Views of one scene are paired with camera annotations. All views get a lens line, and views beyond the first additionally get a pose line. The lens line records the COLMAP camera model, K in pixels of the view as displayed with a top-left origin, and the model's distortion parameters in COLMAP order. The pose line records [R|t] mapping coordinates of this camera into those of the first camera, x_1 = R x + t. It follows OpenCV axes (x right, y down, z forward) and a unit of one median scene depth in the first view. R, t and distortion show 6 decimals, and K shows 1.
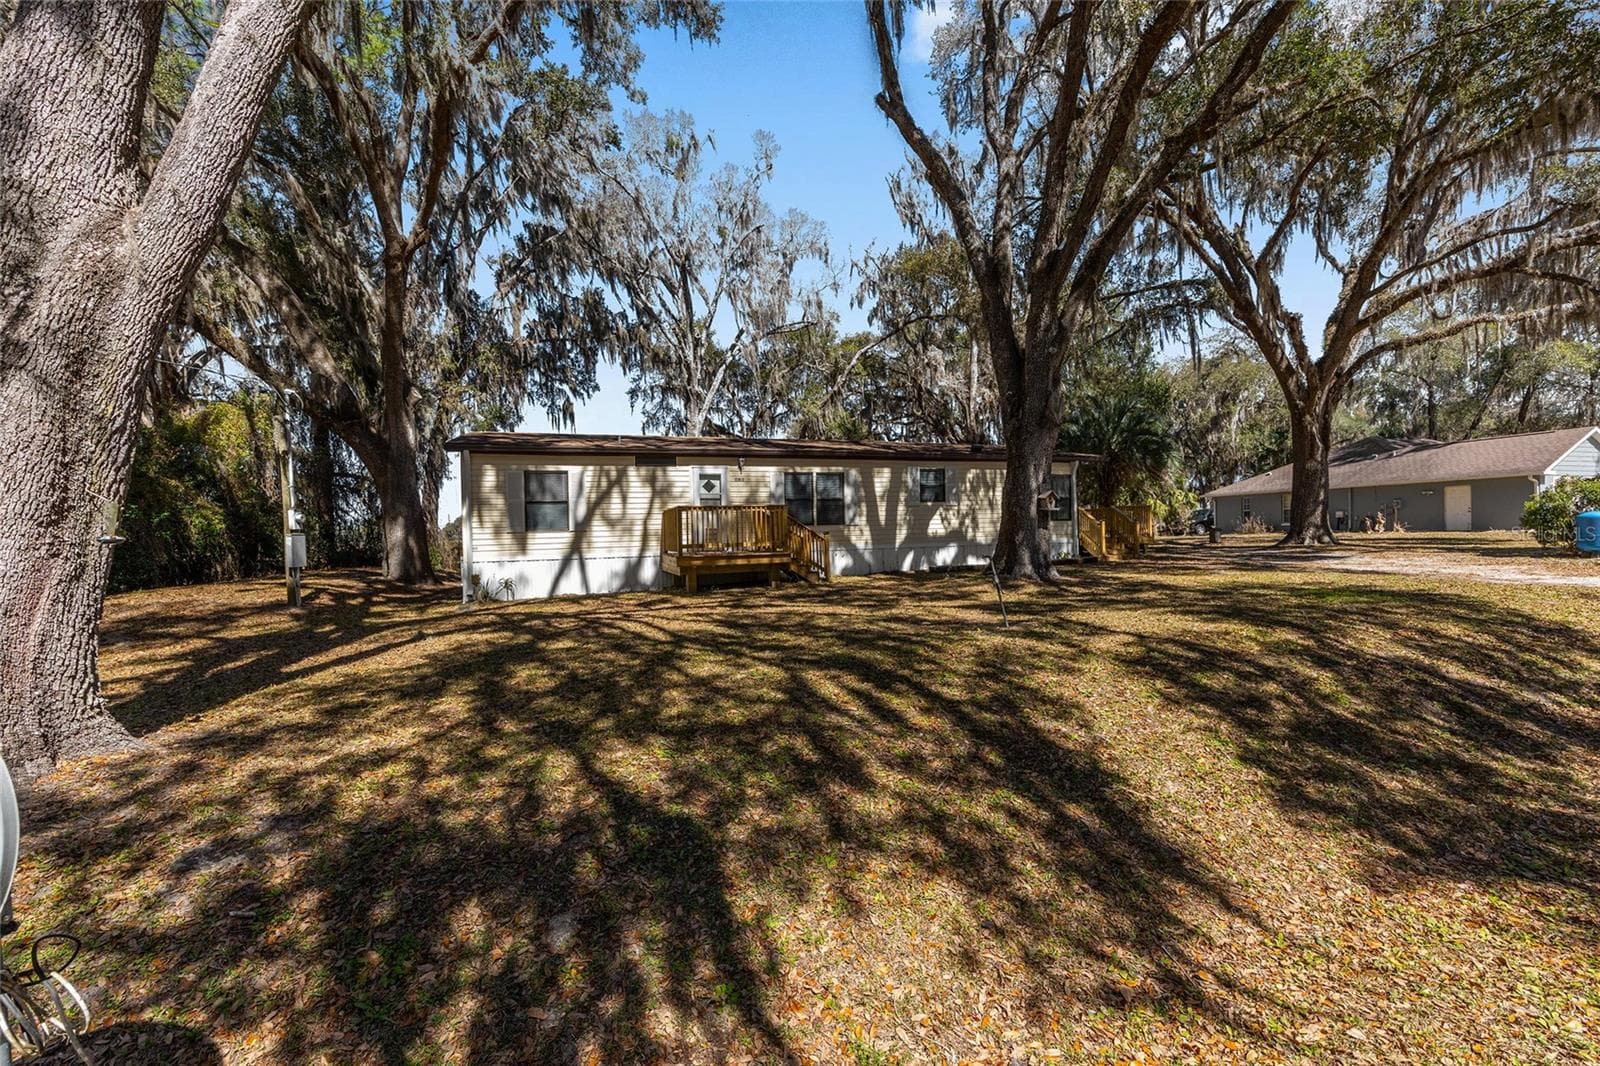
lens RADIAL K [[673.2, 0, 795.4], [0, 673.2, 539.8], [0, 0, 1]] dist [0.001376, 0.000060]
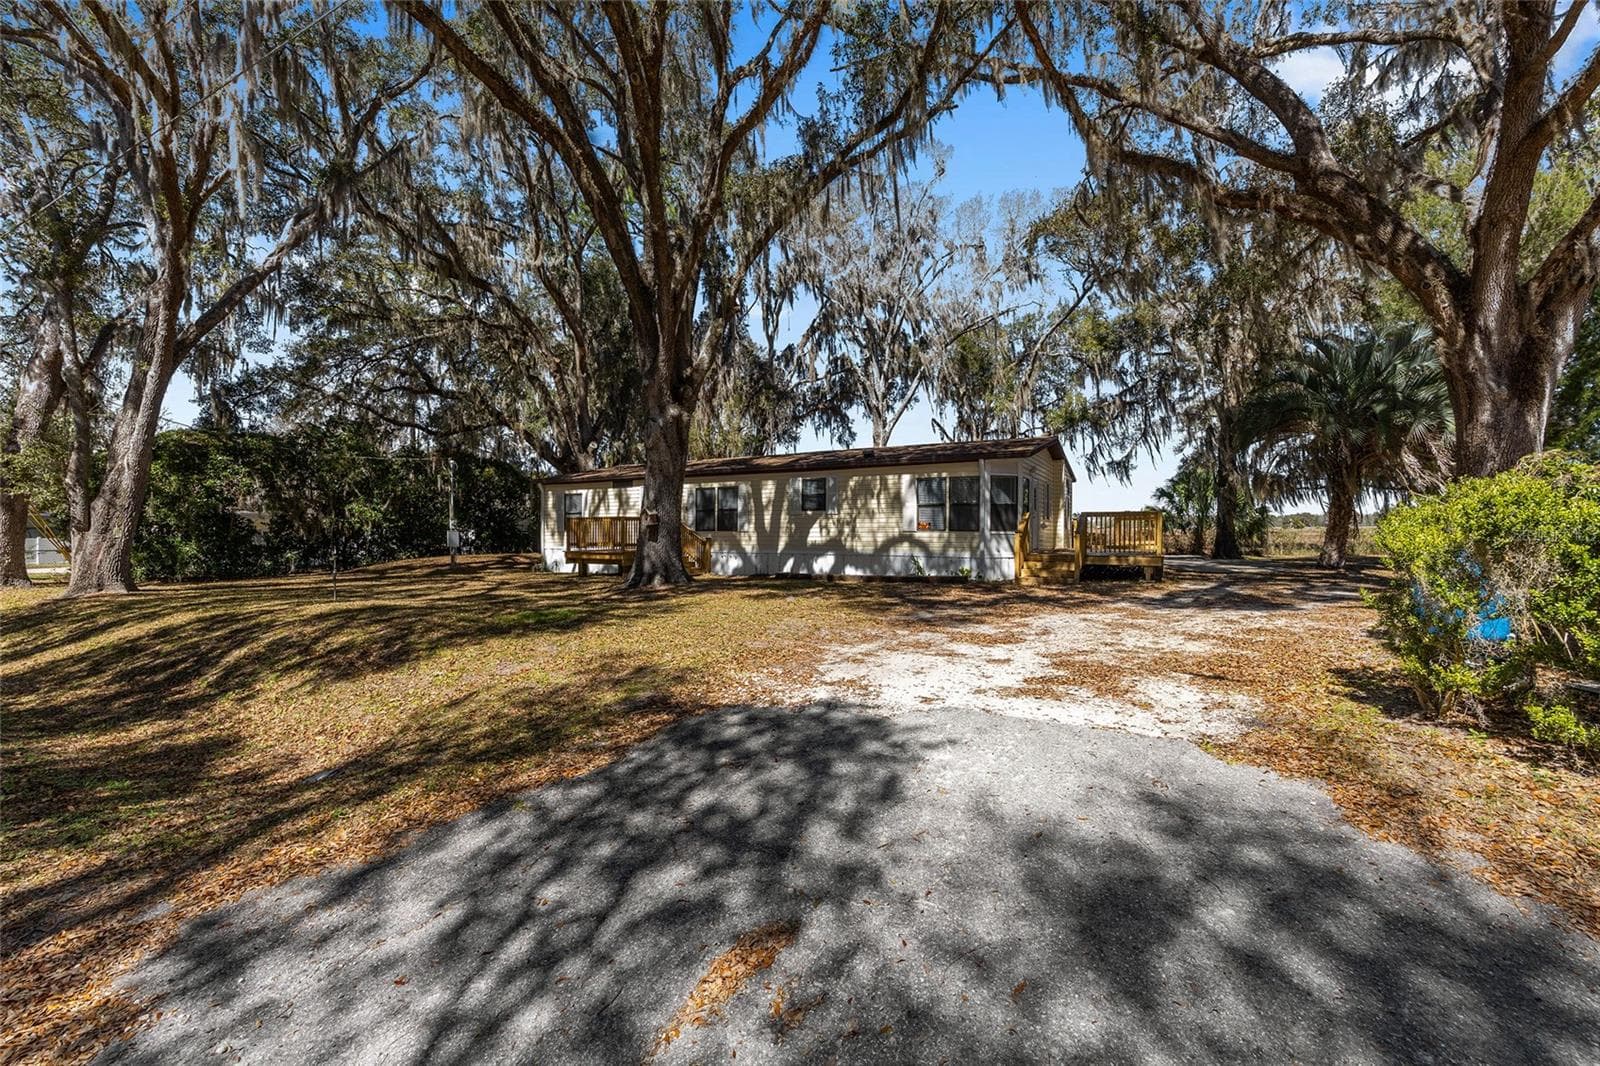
lens RADIAL K [[654.4, 0, 796.2], [0, 654.4, 528.7], [0, 0, 1]] dist [-0.011238, -0.000202]
pose [[0.647640, 0.020552, -0.761670, 0.988628], [-0.024481, 0.999681, 0.006158, -0.035623], [0.761553, 0.014658, 0.647936, 0.345775]]
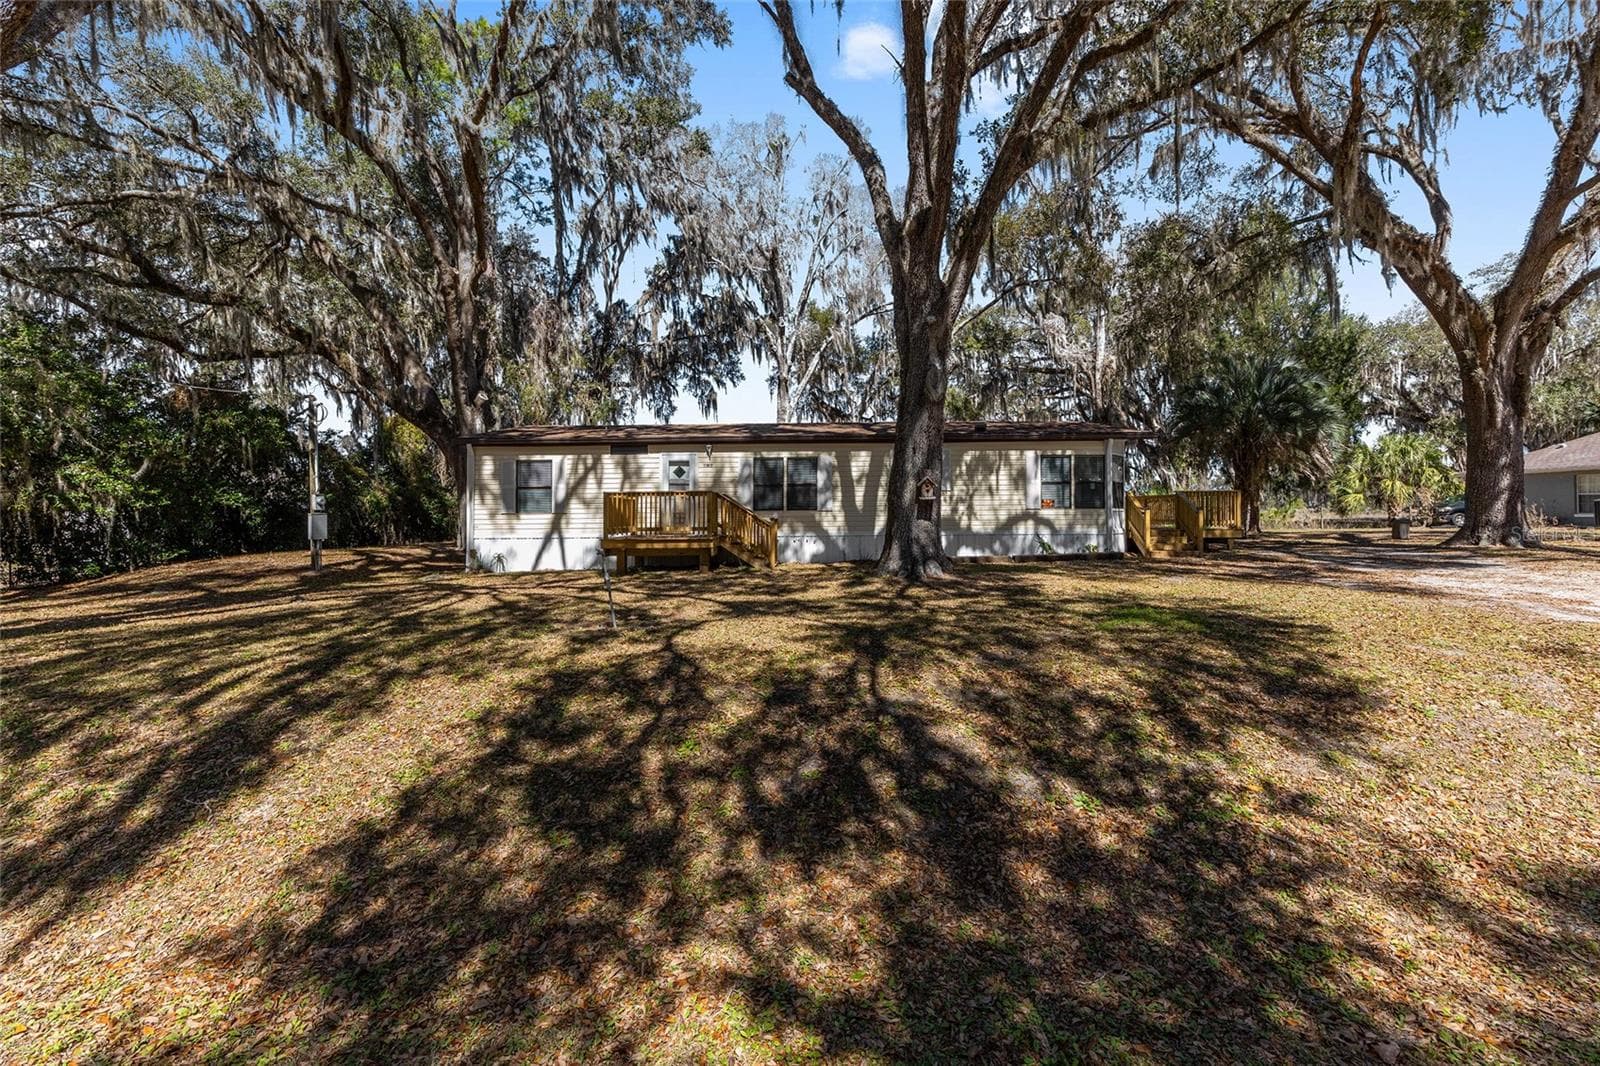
lens RADIAL K [[654.4, 0, 796.2], [0, 654.4, 528.7], [0, 0, 1]] dist [-0.011238, -0.000202]
pose [[0.938094, 0.023655, -0.345571, 0.372472], [-0.018627, 0.999667, 0.017864, -0.011885], [0.345879, -0.010321, 0.938222, 0.099199]]
